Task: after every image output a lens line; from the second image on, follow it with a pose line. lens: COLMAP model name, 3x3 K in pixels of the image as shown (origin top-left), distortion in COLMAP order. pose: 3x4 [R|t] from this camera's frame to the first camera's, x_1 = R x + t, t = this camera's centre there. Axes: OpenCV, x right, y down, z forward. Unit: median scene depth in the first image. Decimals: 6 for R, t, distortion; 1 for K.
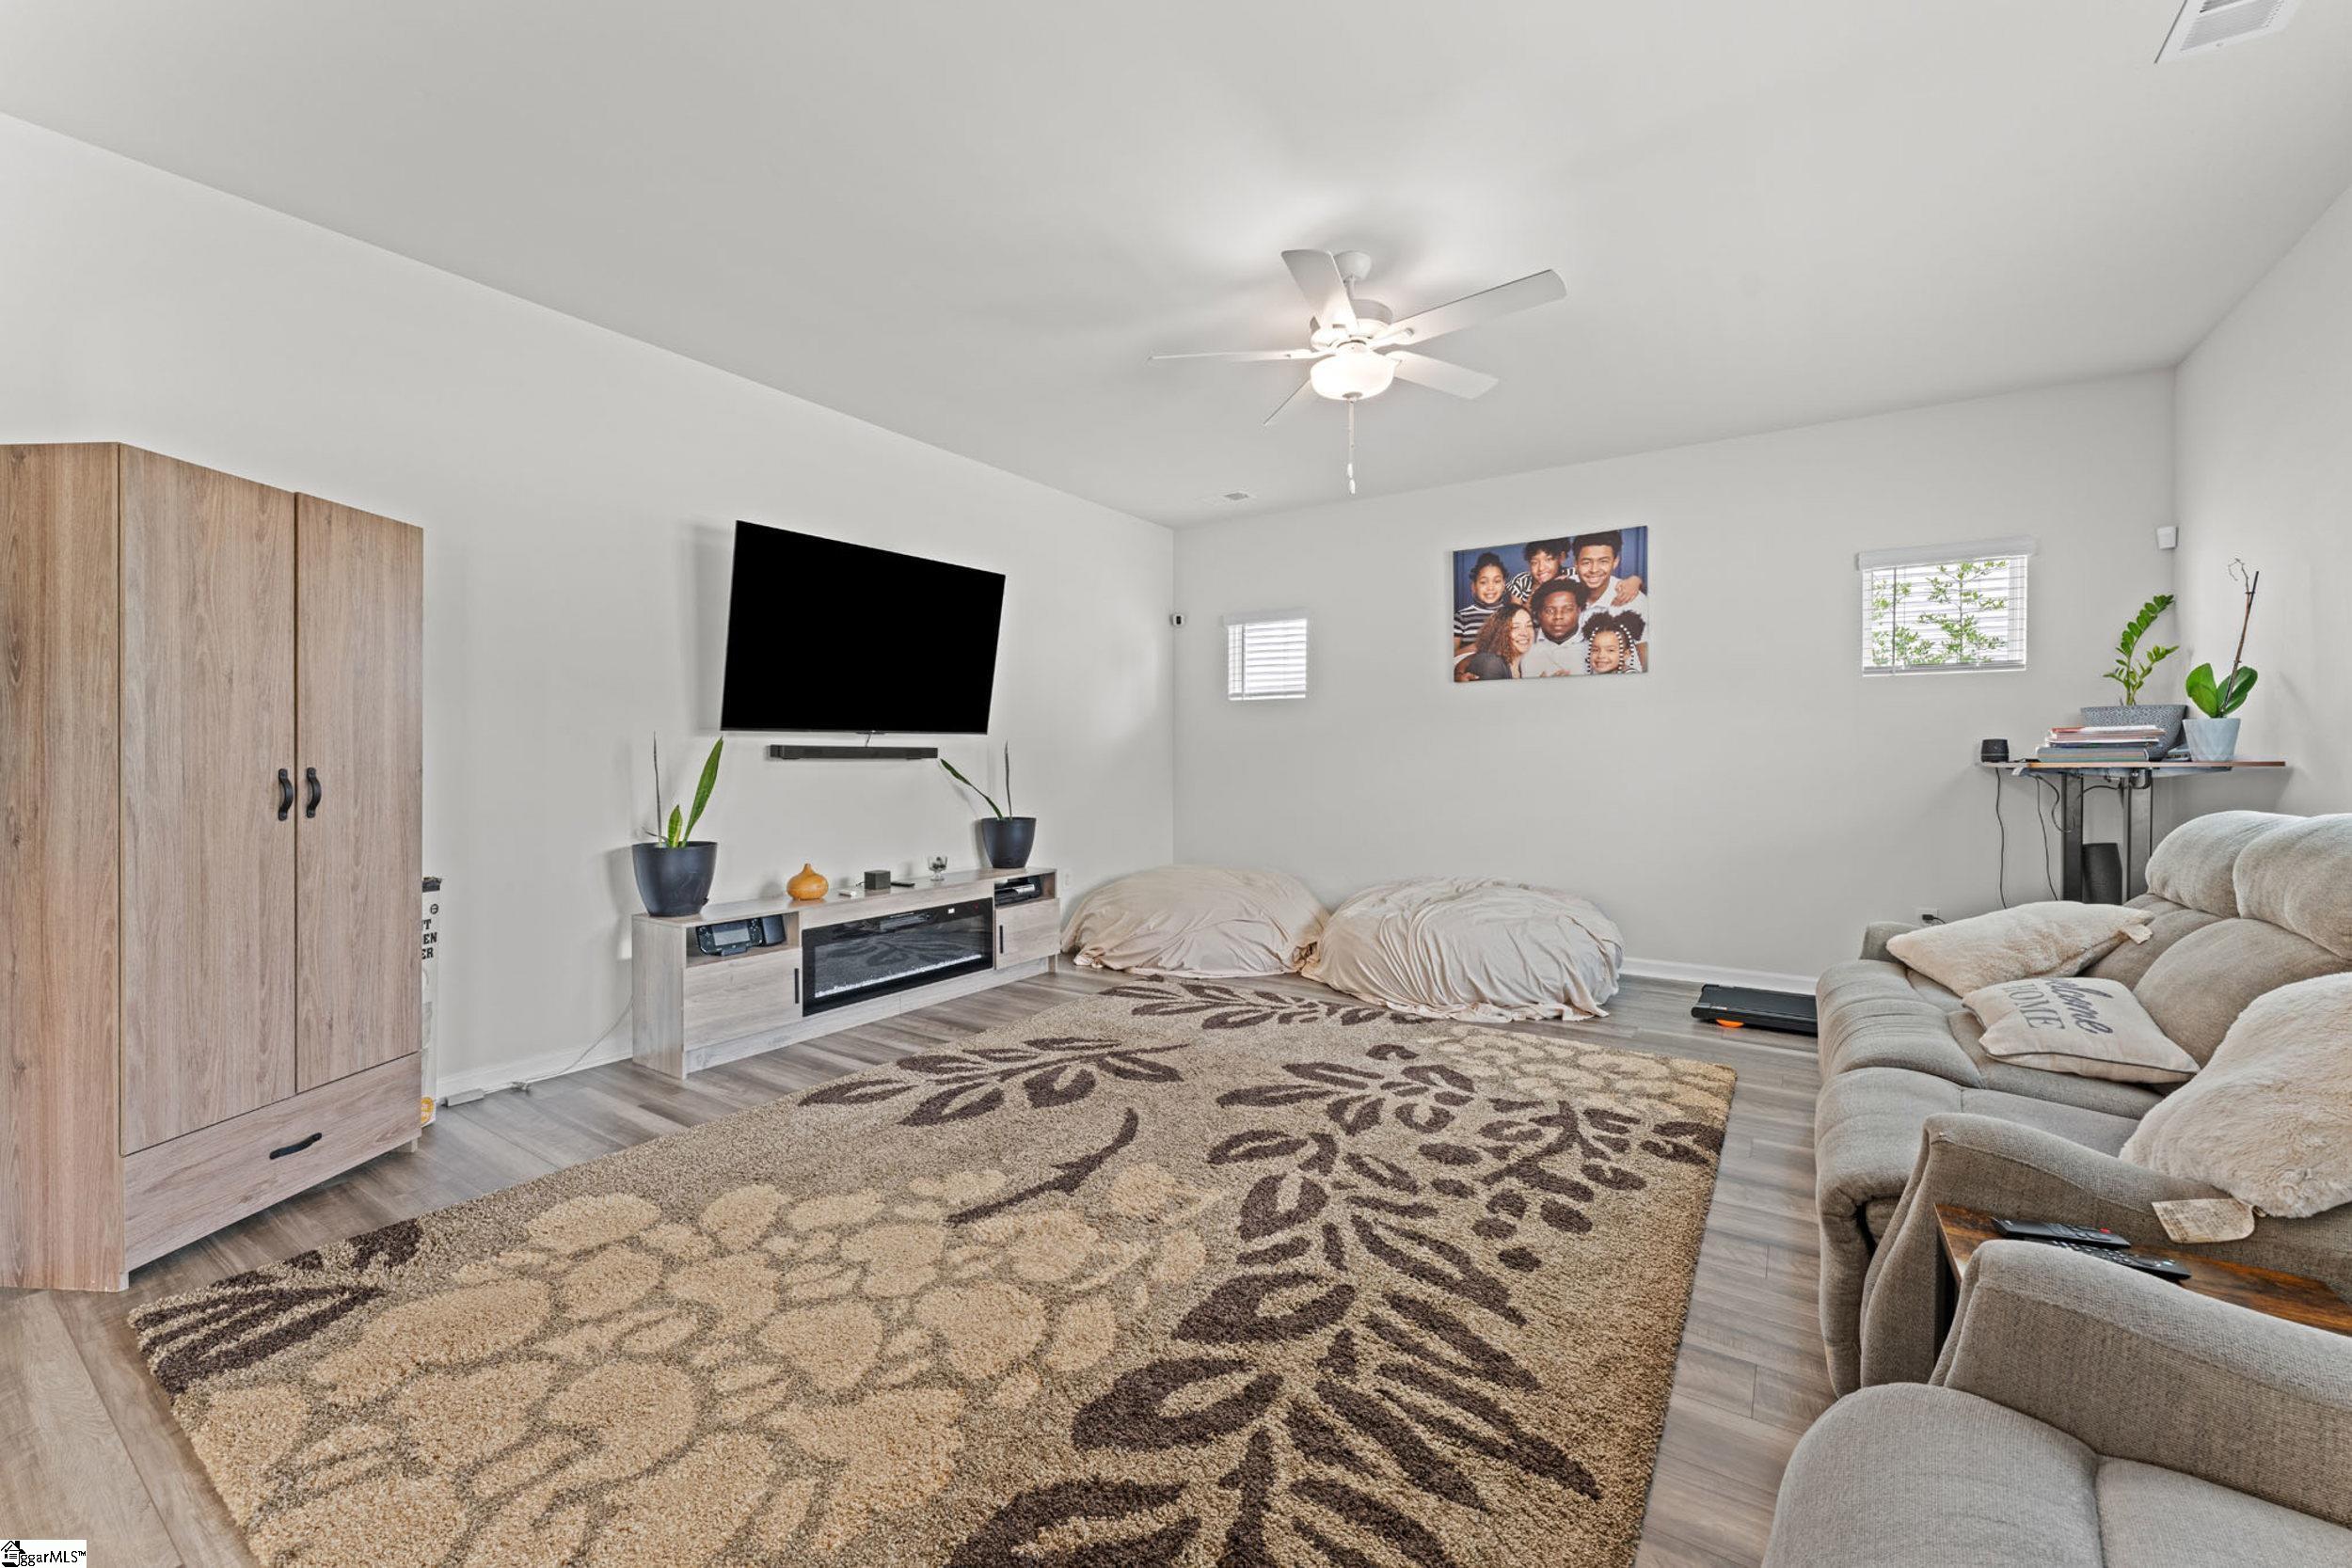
lens RADIAL K [[959.8, 0, 1166.1], [0, 959.8, 775.9], [0, 0, 1]] dist [0.001096, 0.000227]
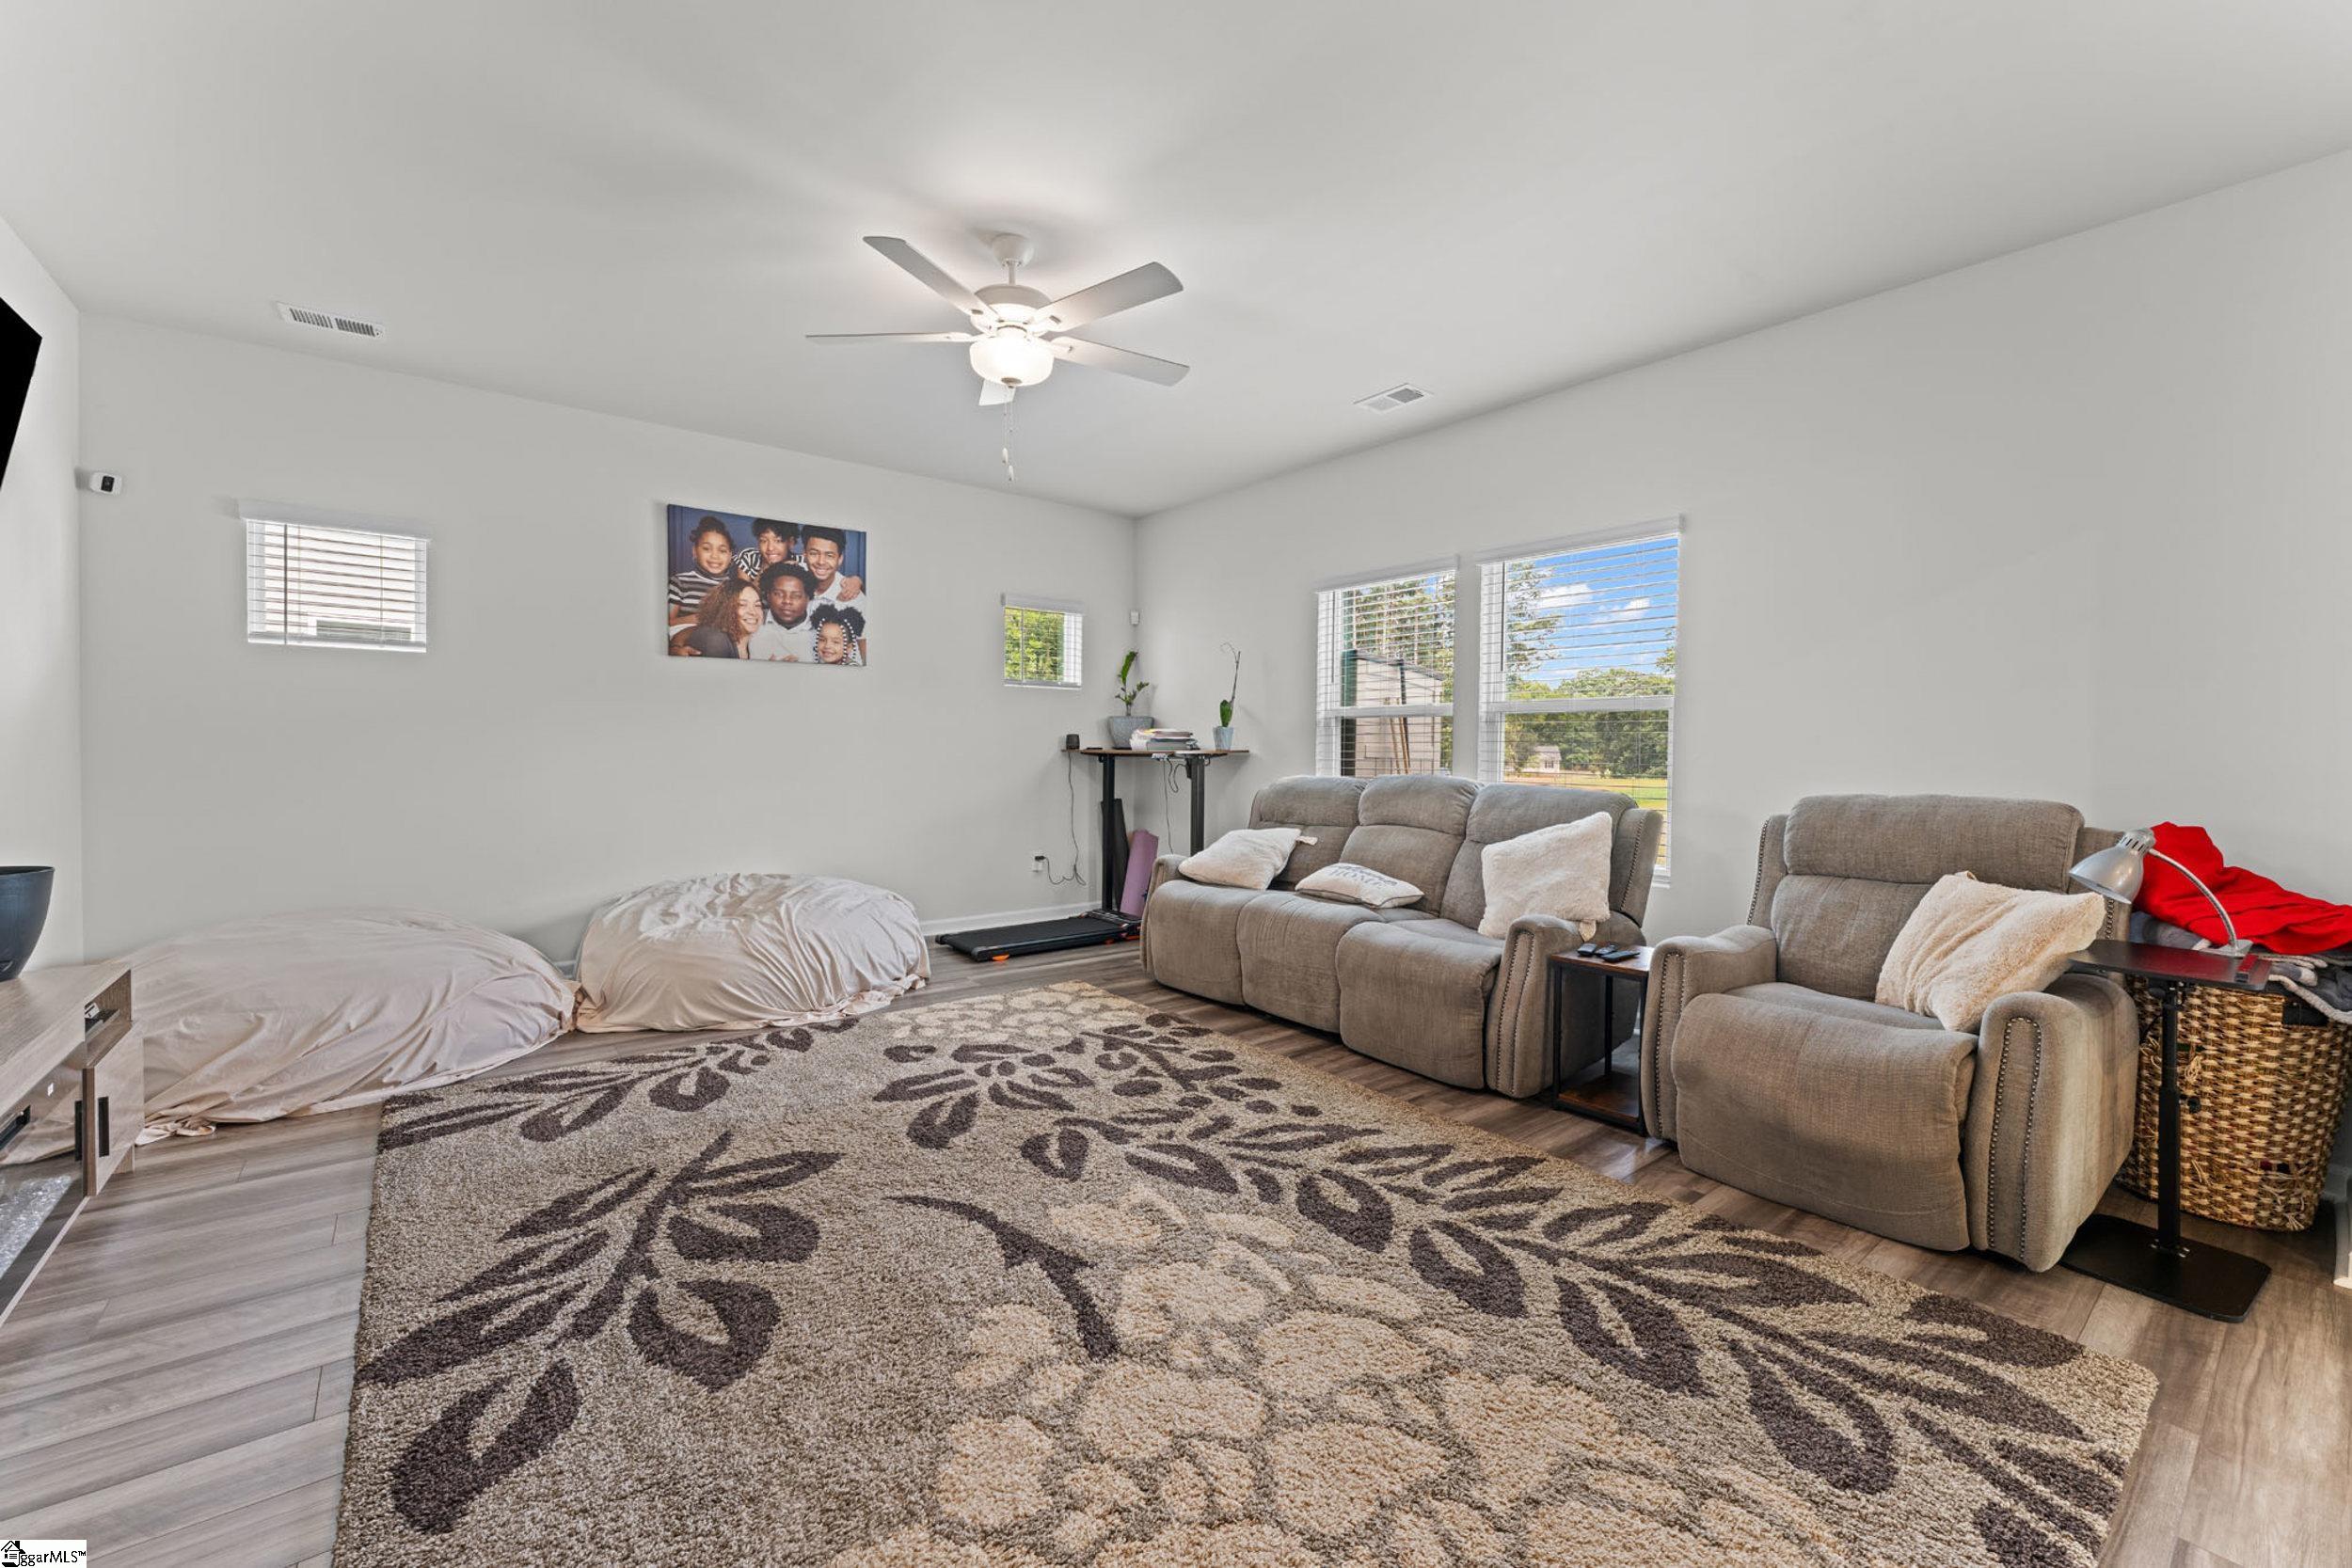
lens RADIAL K [[959.8, 0, 1170.8], [0, 959.8, 767.8], [0, 0, 1]] dist [0.001096, 0.000227]
pose [[0.283584, -0.018322, 0.958772, -0.677186], [0.007357, 0.999830, 0.016931, -0.012104], [-0.958919, 0.002253, 0.283671, 0.531169]]
